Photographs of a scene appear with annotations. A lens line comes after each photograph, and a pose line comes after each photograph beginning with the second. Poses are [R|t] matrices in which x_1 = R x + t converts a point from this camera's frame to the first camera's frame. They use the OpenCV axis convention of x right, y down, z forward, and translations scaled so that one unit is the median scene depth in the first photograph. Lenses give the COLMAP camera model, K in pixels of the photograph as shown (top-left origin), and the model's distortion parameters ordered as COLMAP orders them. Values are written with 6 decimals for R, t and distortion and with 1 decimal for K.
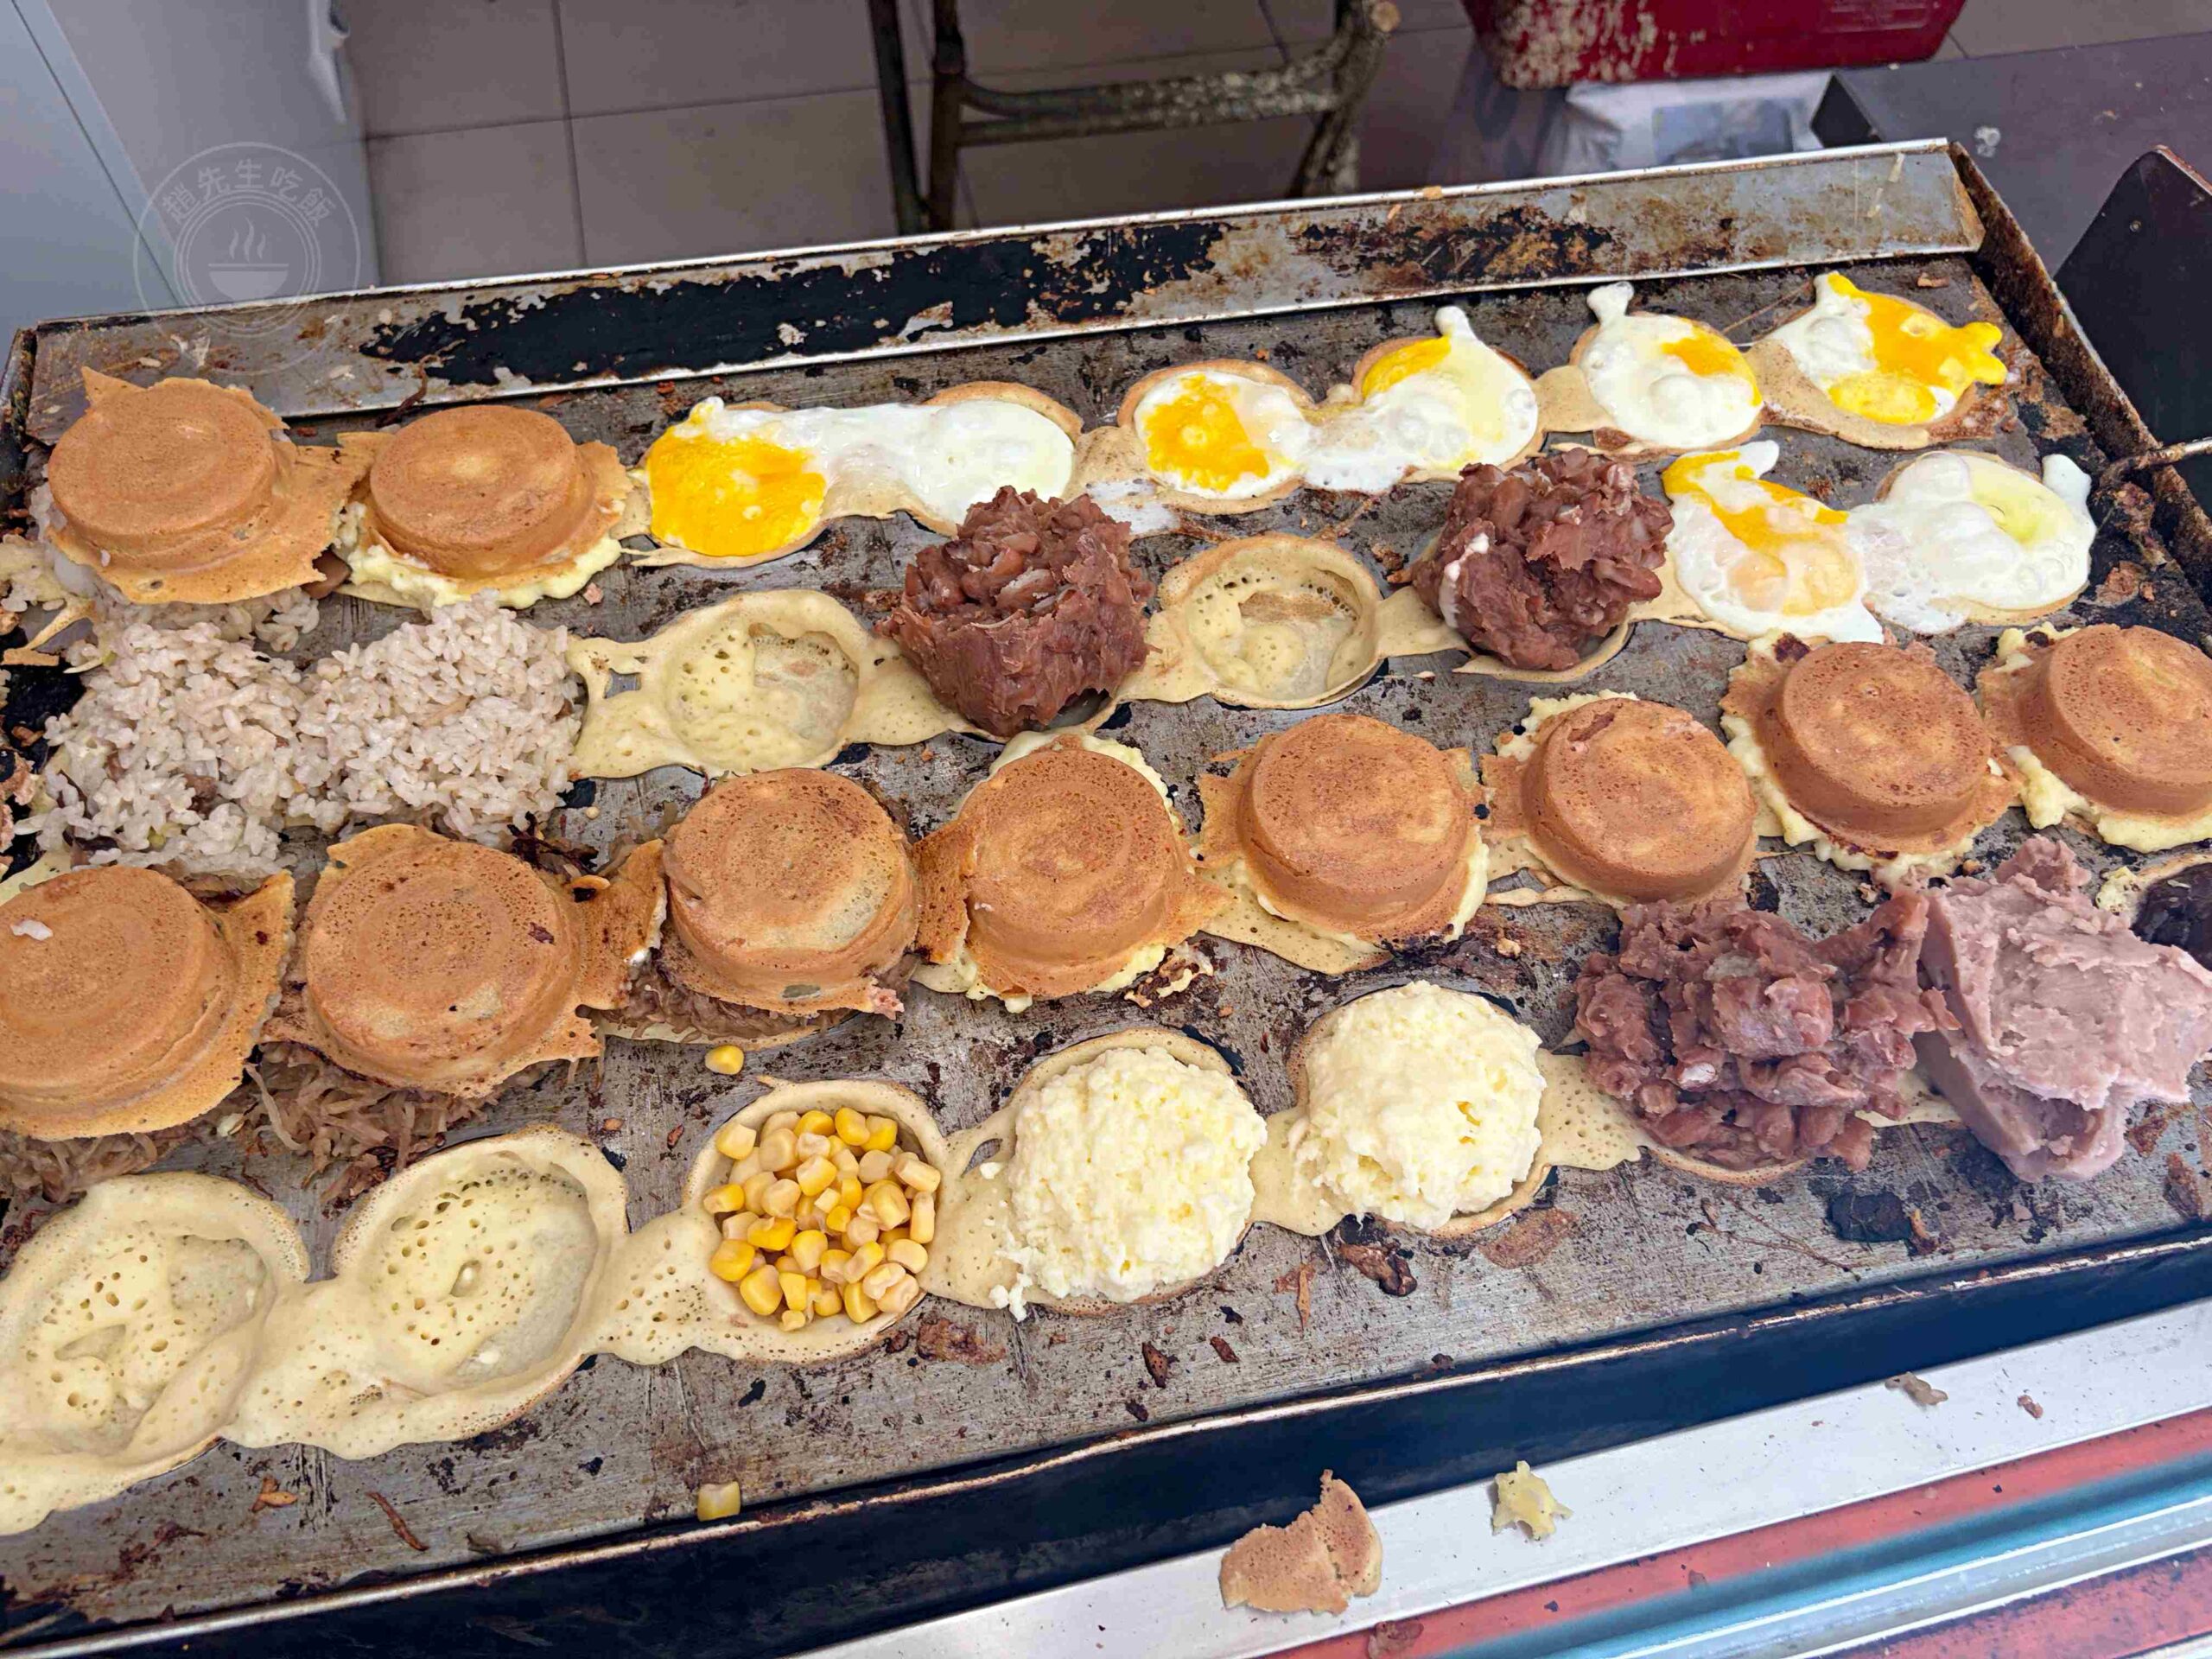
lens RADIAL K [[1670.2, 0, 1115.0], [0, 1670.2, 840.0], [0, 0, 1]] dist [0.015030, -0.019475]
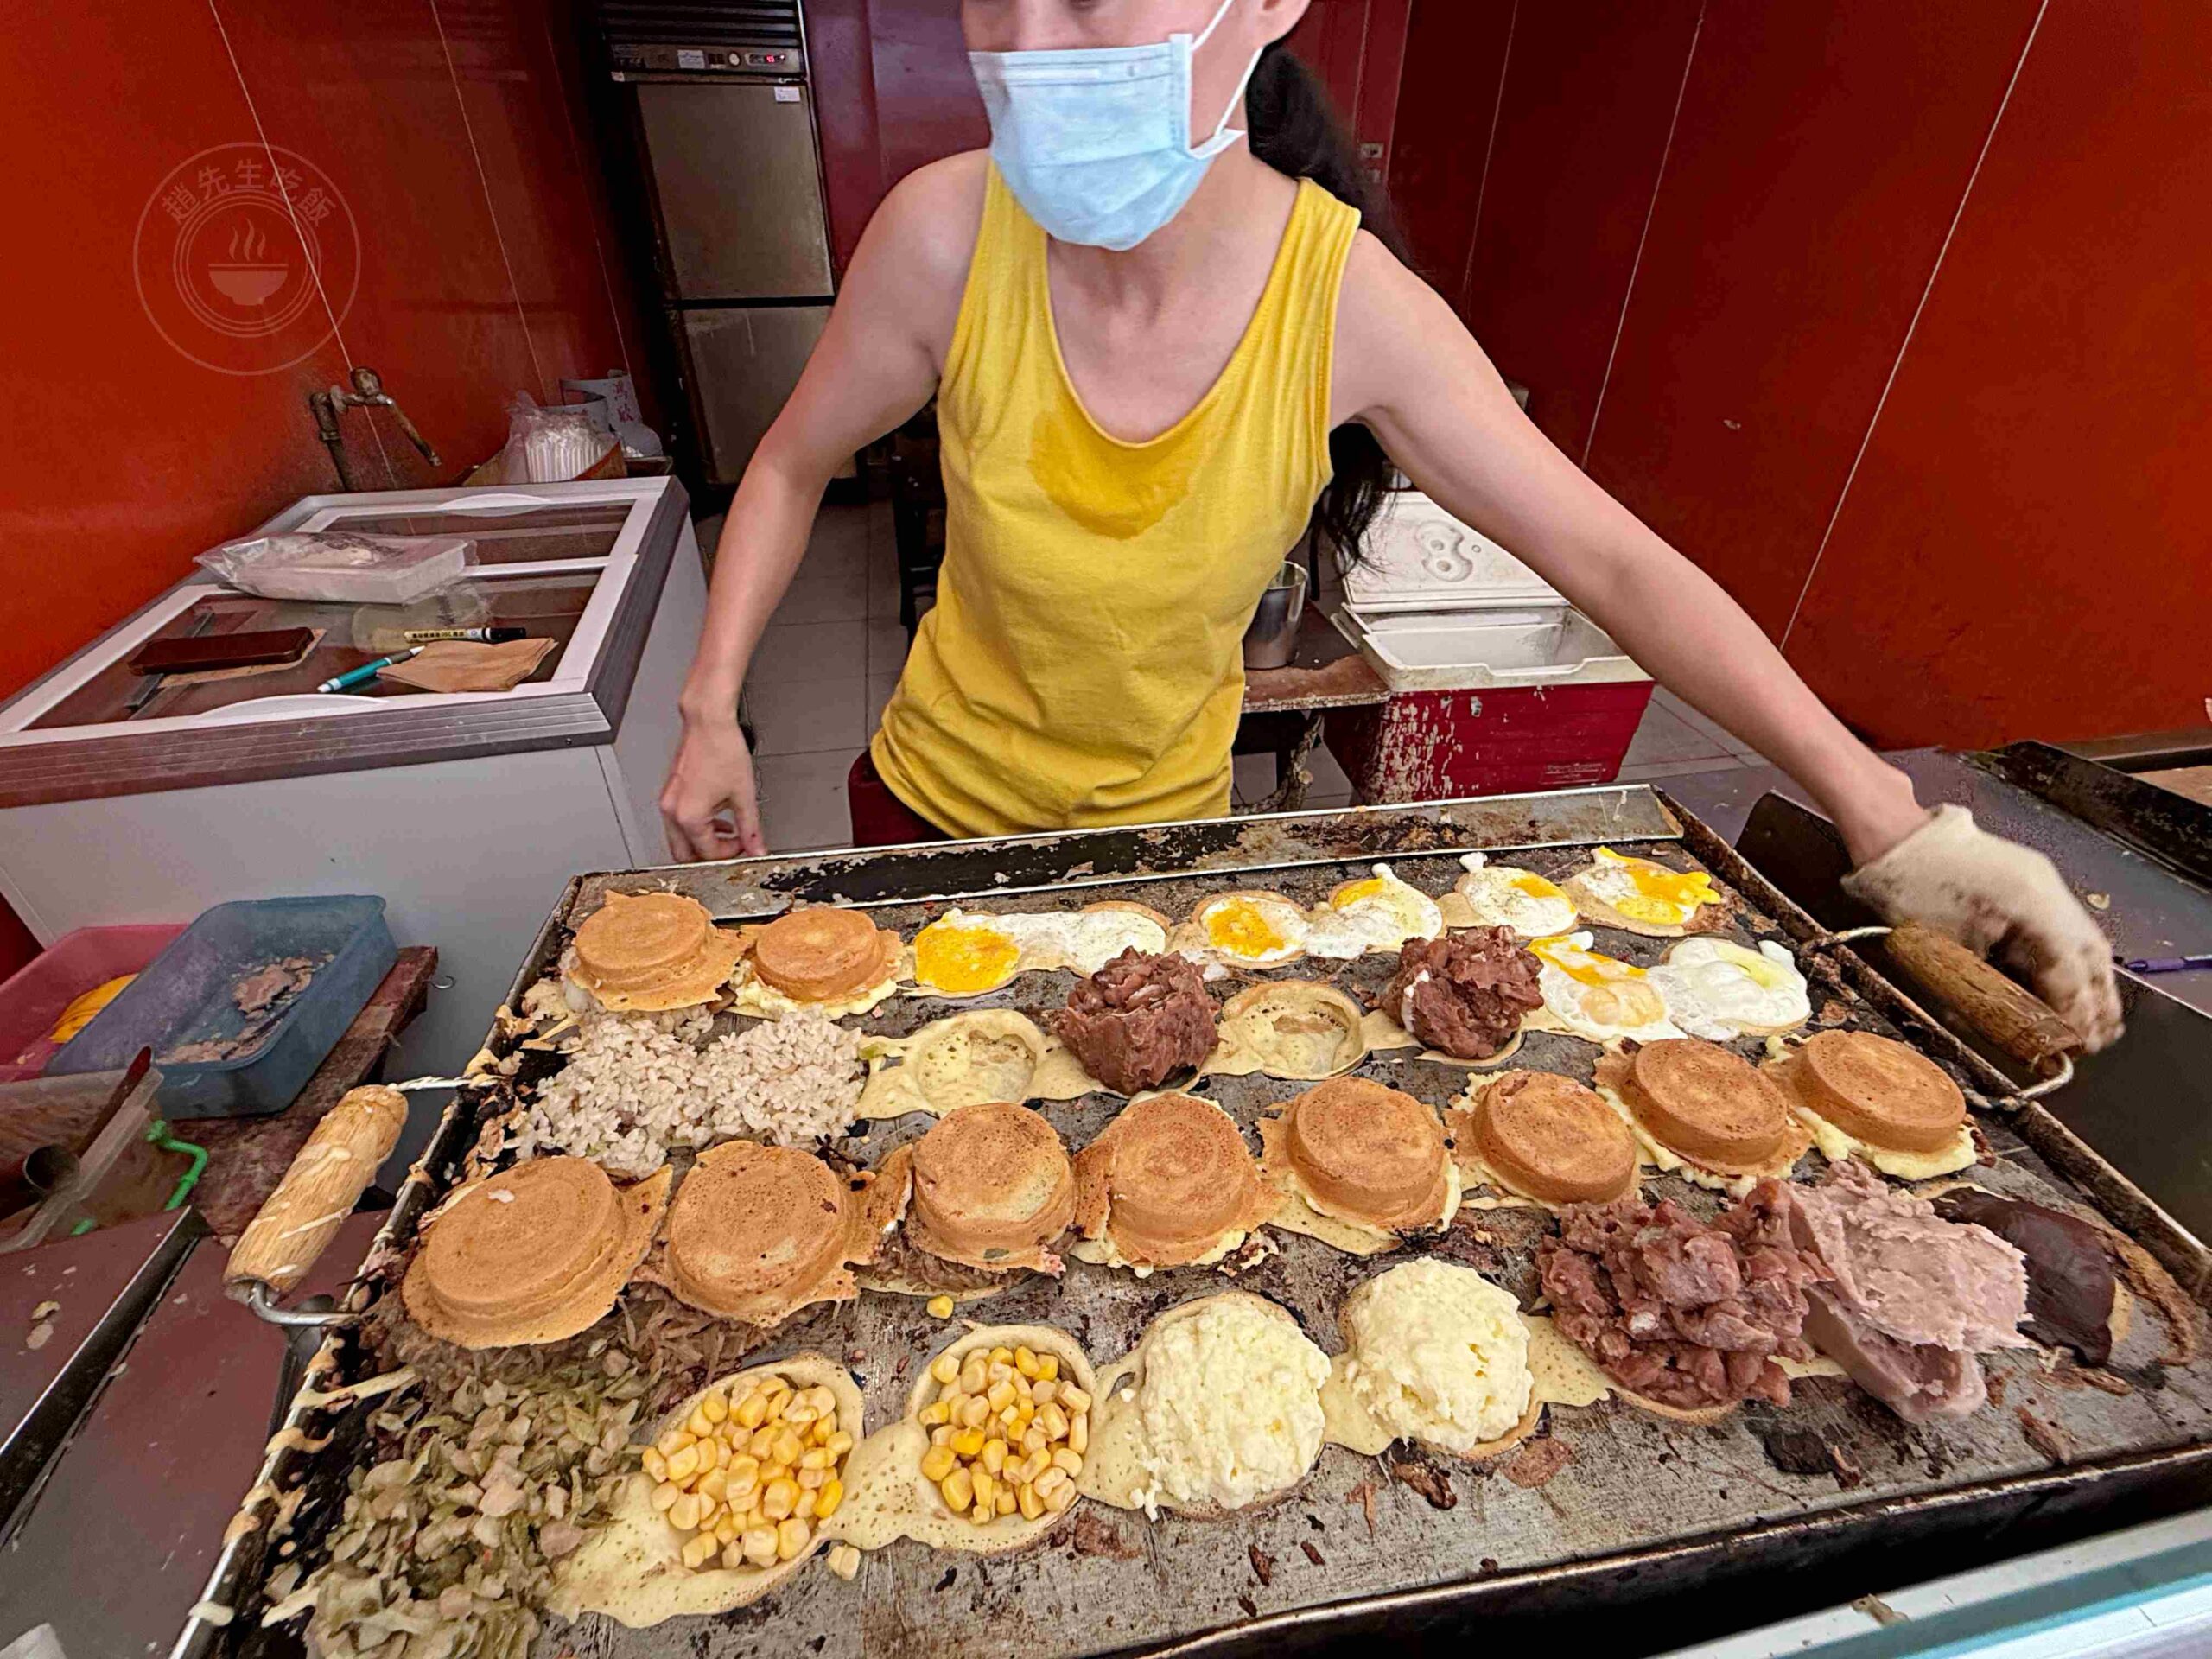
lens RADIAL K [[977.5, 0, 1097.7], [0, 977.5, 839.4], [0, 0, 1]] dist [-0.002539, 0.002238]
pose [[0.998686, -0.007459, -0.050702, -0.049291], [-0.014589, 0.907035, -0.420803, 0.108755], [0.049128, 0.420989, 0.905734, 0.072912]]
